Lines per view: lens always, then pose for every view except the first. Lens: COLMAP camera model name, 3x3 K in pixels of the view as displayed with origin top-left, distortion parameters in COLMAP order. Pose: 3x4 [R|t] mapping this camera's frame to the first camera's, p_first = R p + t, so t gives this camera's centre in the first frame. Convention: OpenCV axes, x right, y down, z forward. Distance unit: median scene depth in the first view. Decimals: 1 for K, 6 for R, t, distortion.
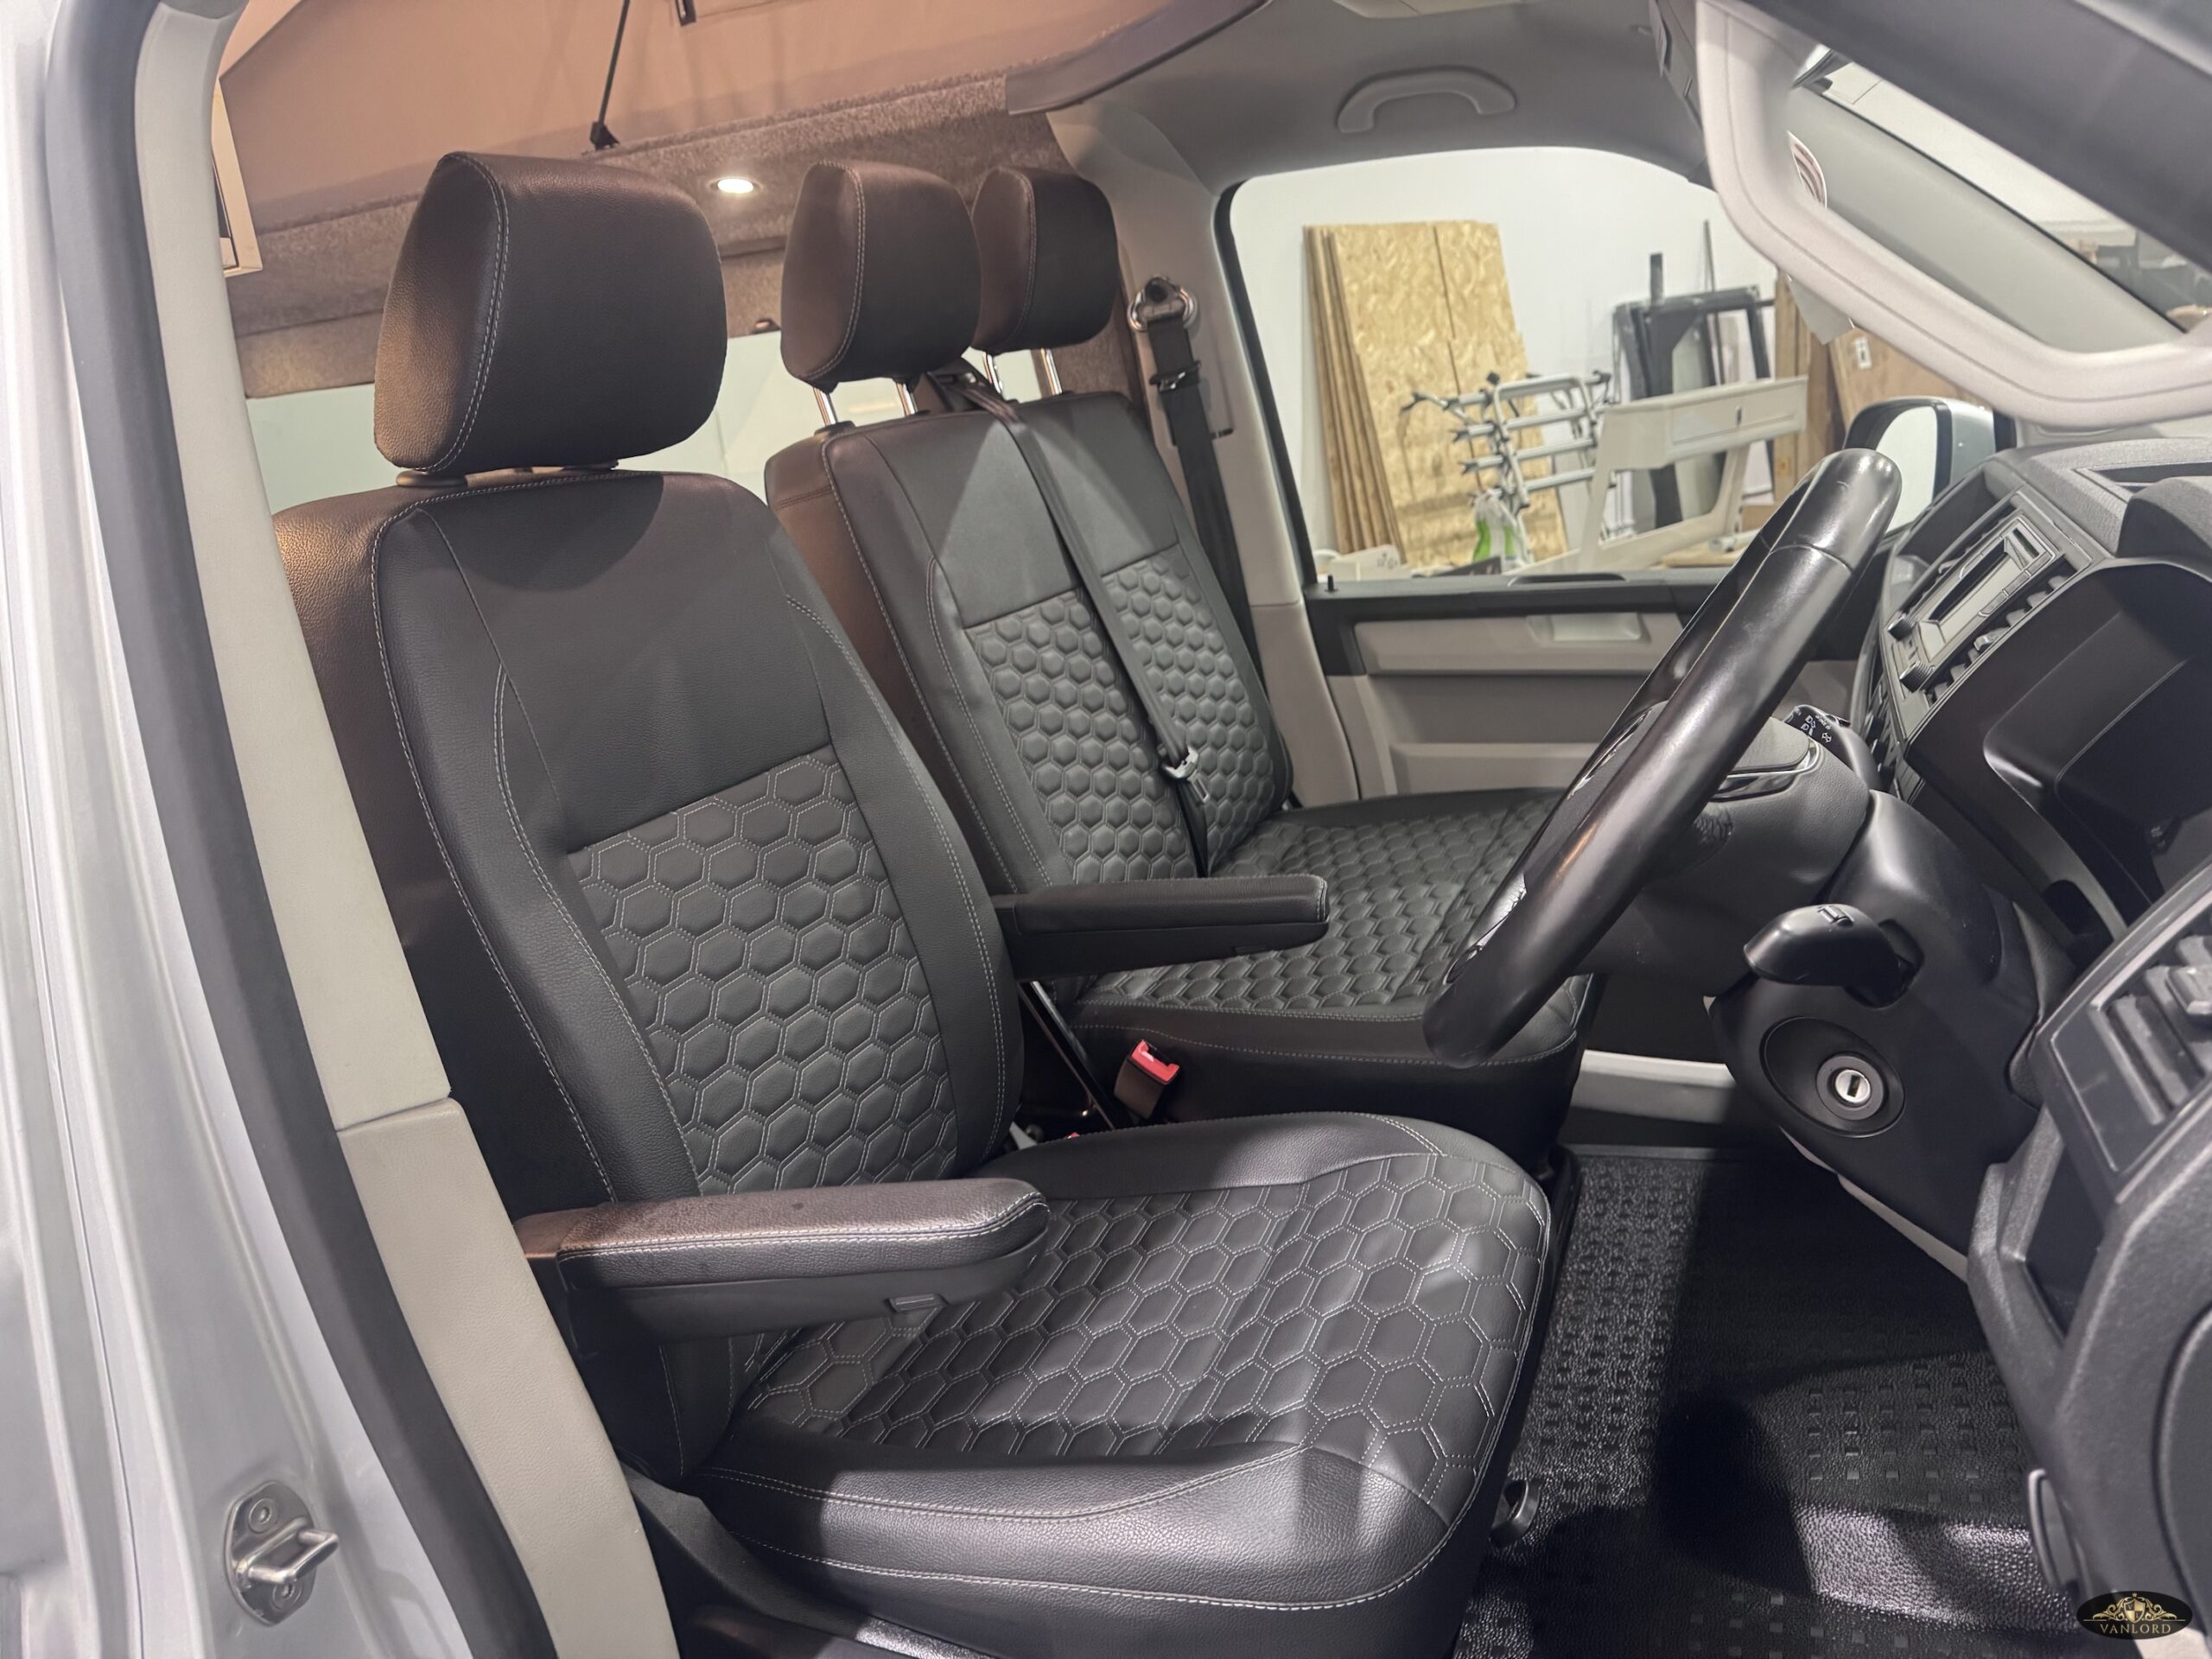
lens RADIAL K [[1545.7, 0, 1106.0], [0, 1545.7, 829.5], [0, 0, 1]] dist [0.076933, -0.130839]
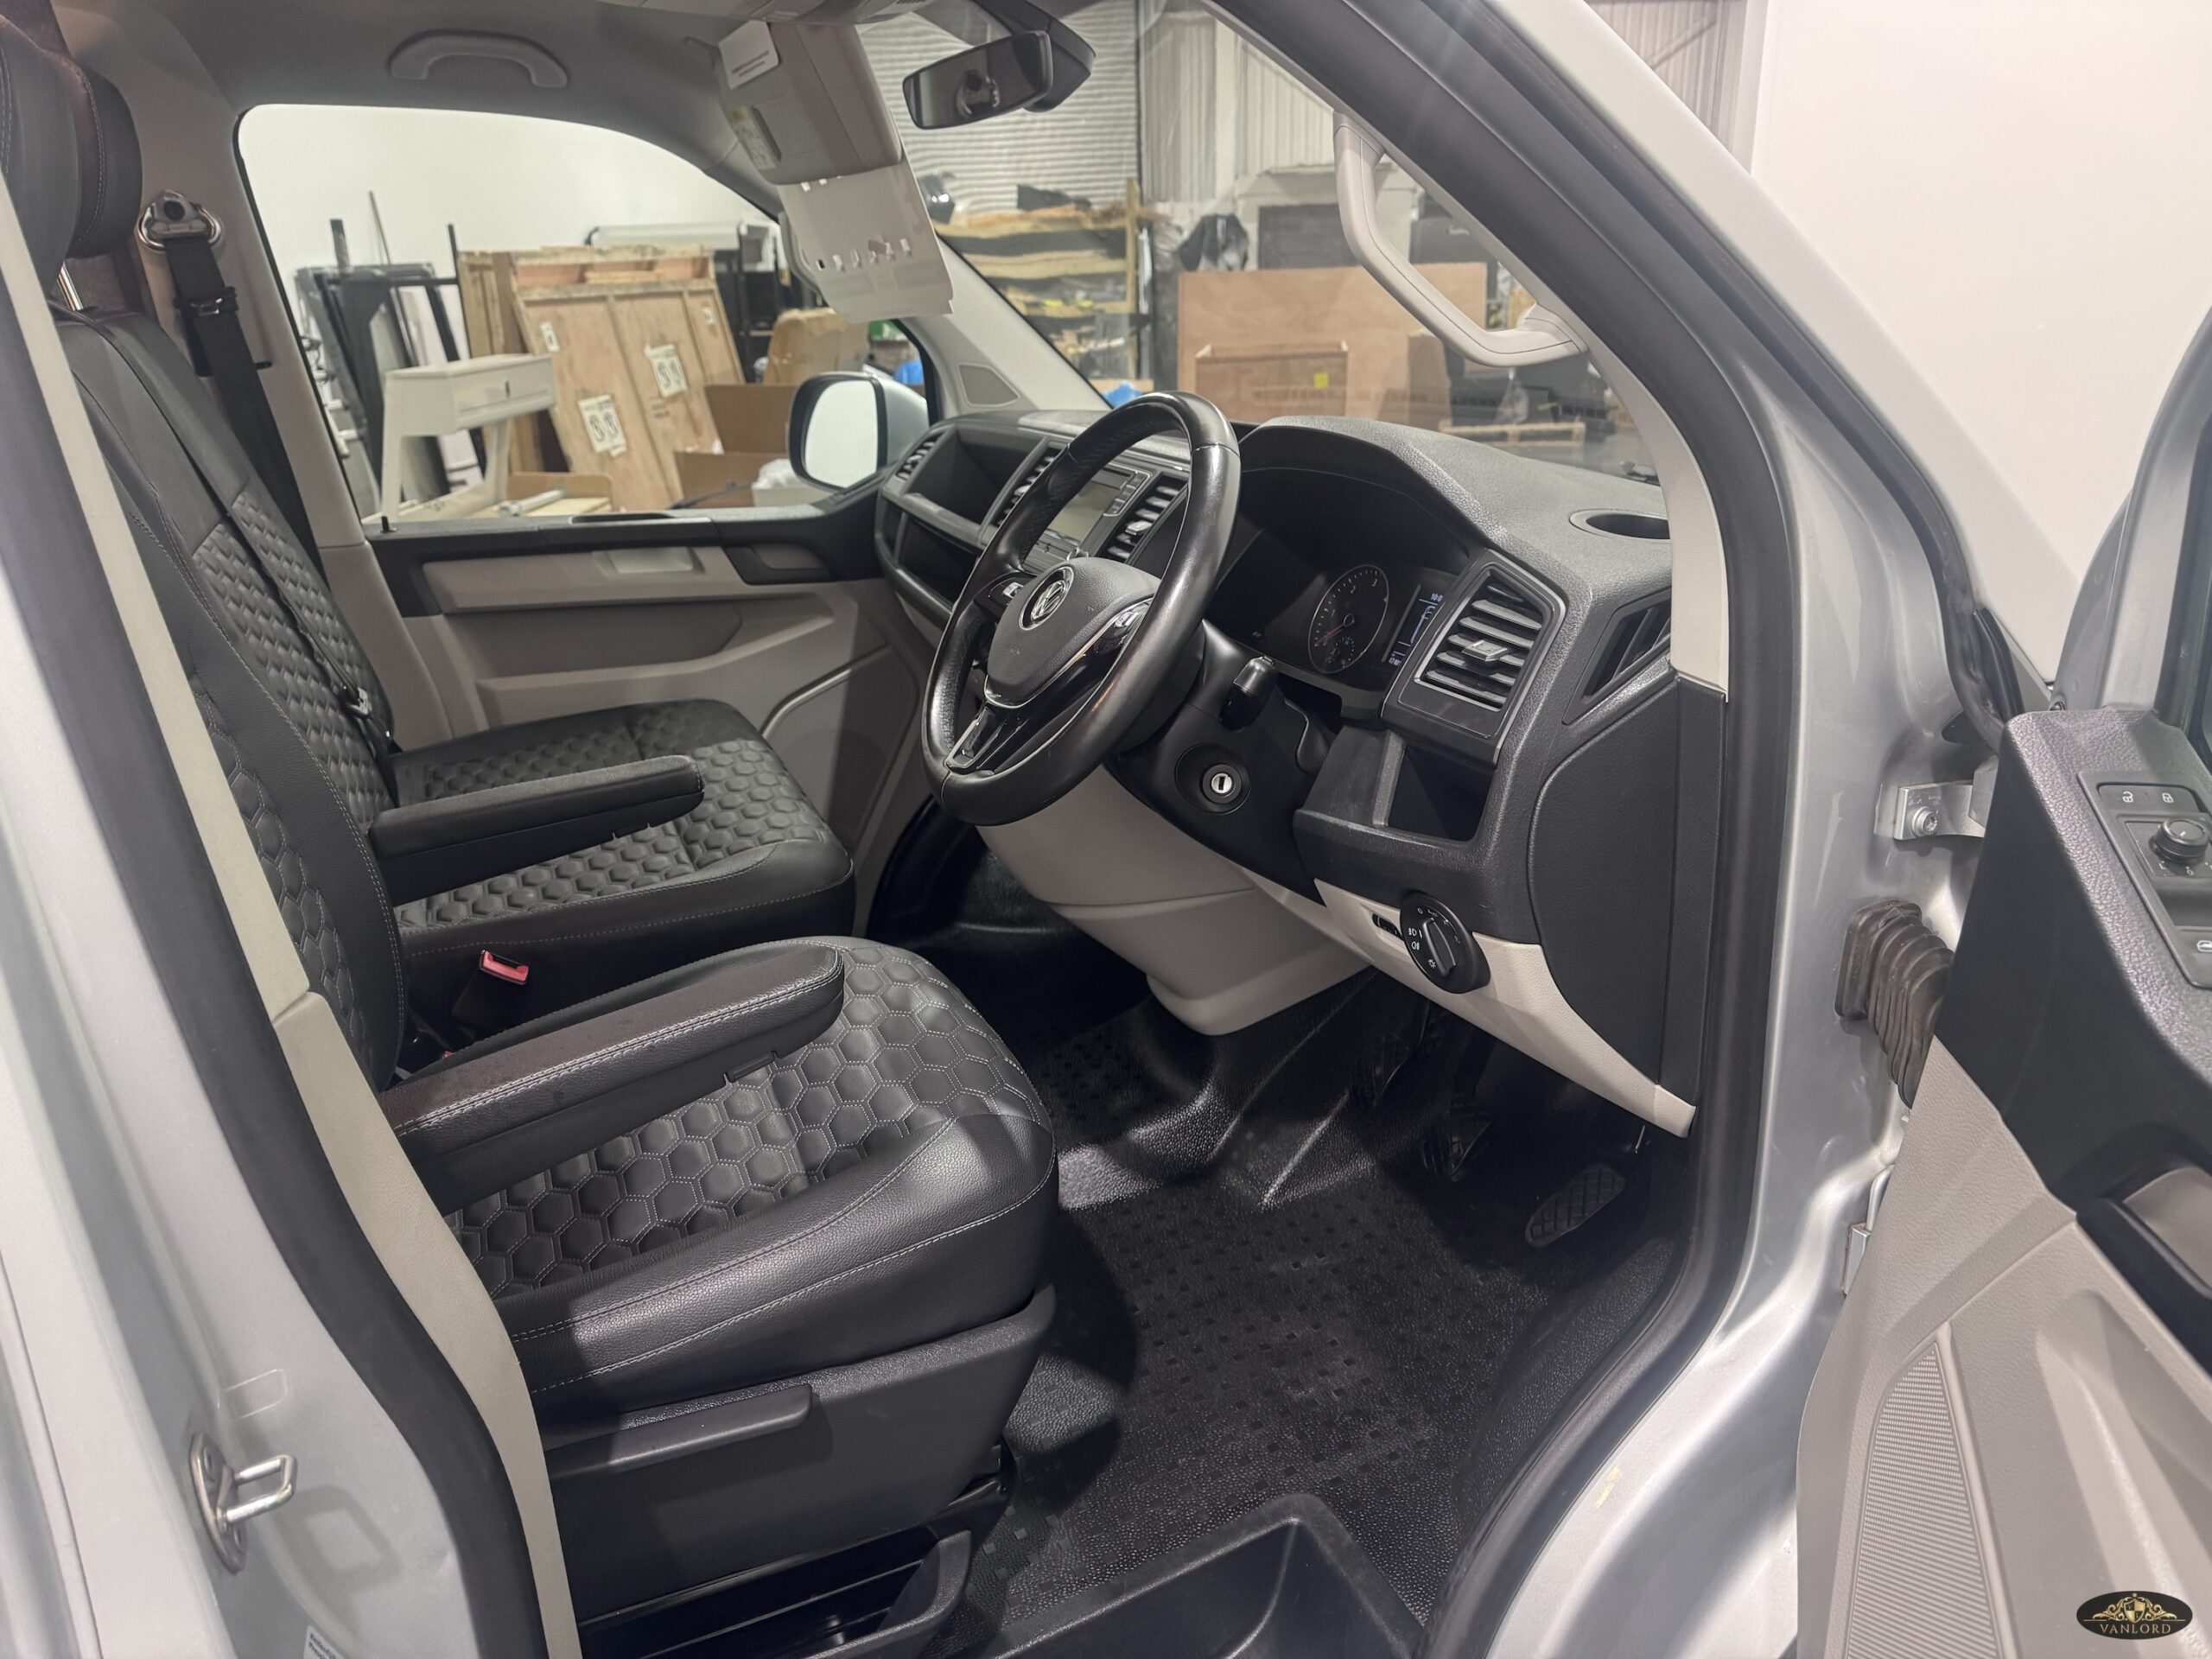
lens RADIAL K [[1545.7, 0, 1106.0], [0, 1545.7, 829.5], [0, 0, 1]] dist [0.076933, -0.130839]
pose [[0.677813, -0.154504, 0.718817, -0.294225], [0.147316, 0.986384, 0.073103, 0.028711], [-0.720325, 0.056344, 0.691345, -0.011266]]
